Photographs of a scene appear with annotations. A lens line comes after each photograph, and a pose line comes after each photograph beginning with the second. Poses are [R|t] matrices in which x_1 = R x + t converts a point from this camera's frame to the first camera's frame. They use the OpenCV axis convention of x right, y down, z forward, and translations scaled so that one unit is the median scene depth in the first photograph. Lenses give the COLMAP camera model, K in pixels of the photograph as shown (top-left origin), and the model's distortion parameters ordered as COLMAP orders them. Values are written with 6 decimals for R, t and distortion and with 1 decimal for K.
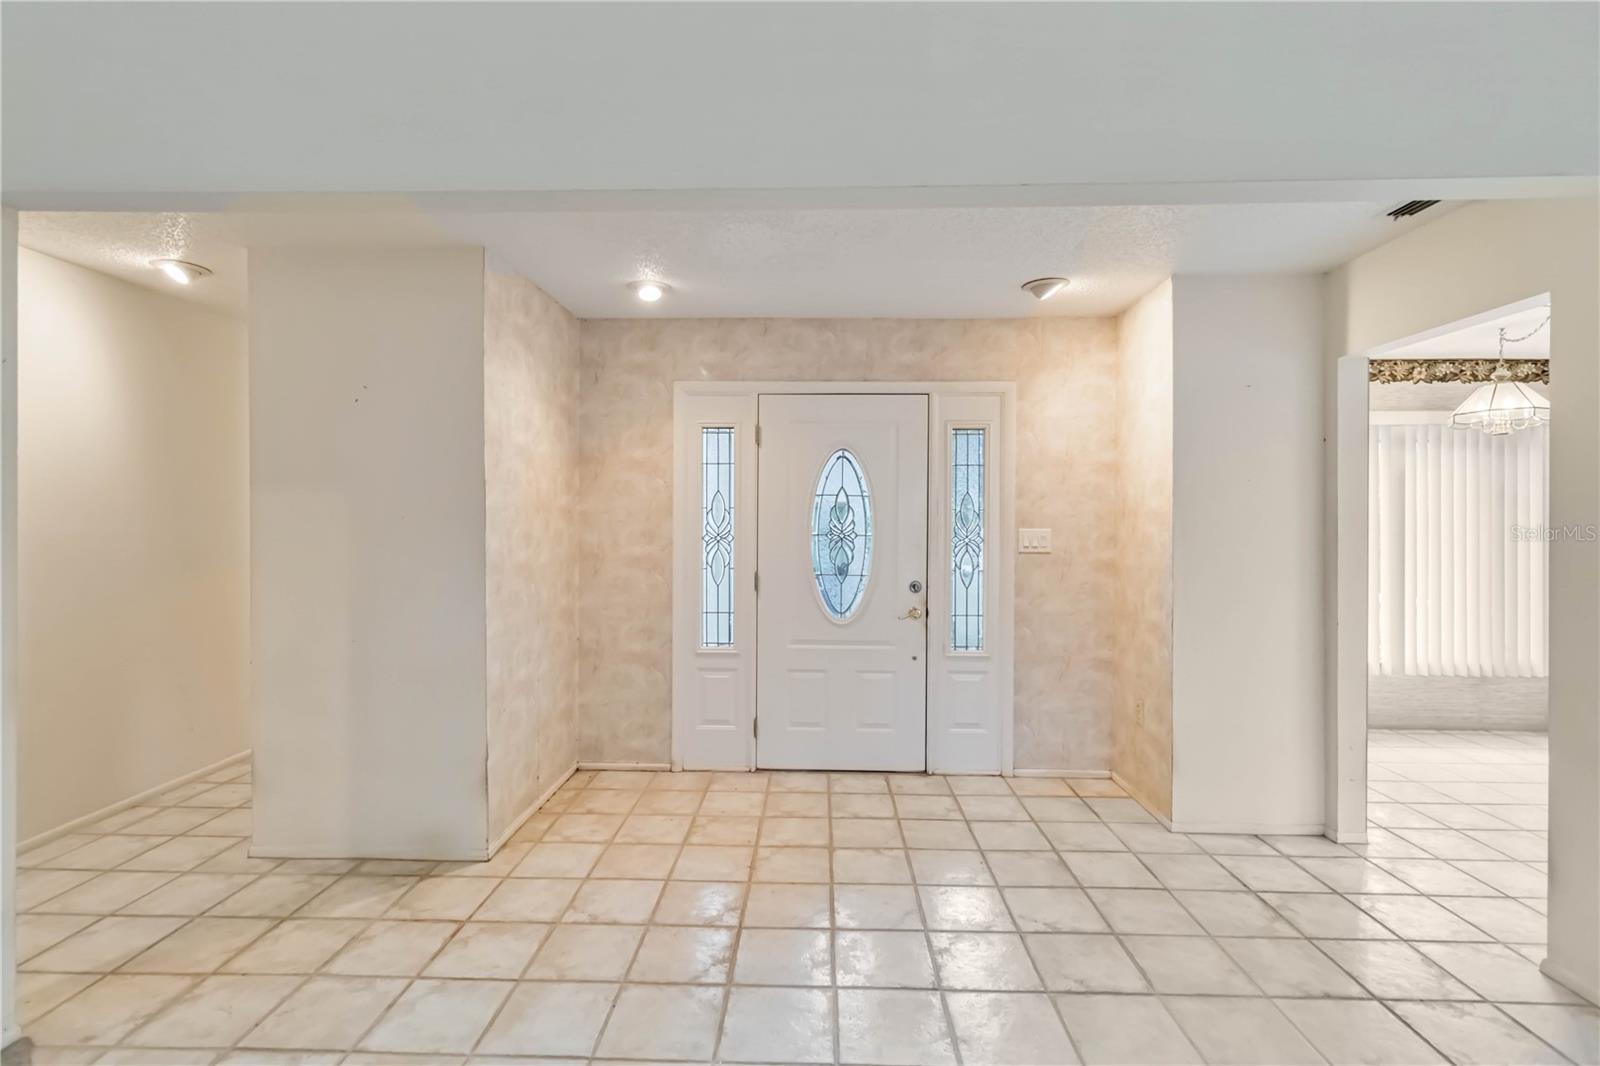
lens RADIAL K [[741.3, 0, 800.5], [0, 741.3, 520.3], [0, 0, 1]] dist [0.000073, 0.000929]
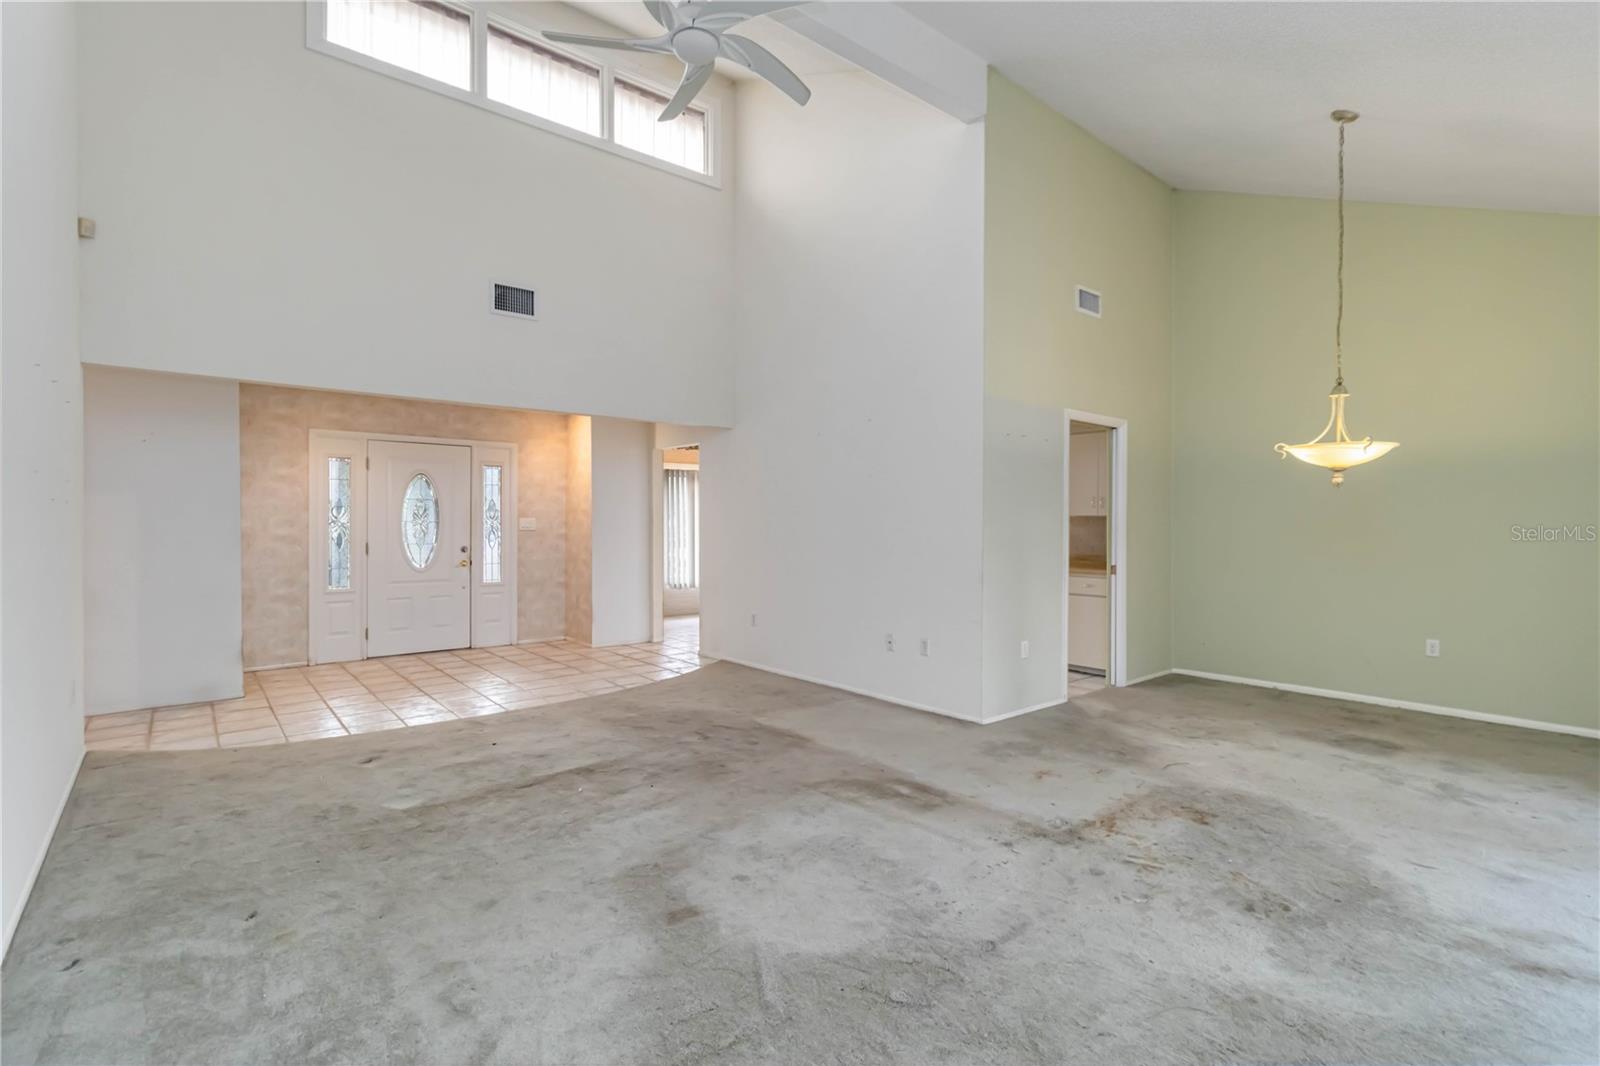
lens RADIAL K [[741.3, 0, 800.5], [0, 741.3, 520.3], [0, 0, 1]] dist [0.000073, 0.000929]
pose [[0.748684, -0.000226, 0.662927, -0.449266], [0.004796, 0.999976, -0.005075, 0.030248], [-0.662910, 0.006979, 0.748666, -0.961439]]
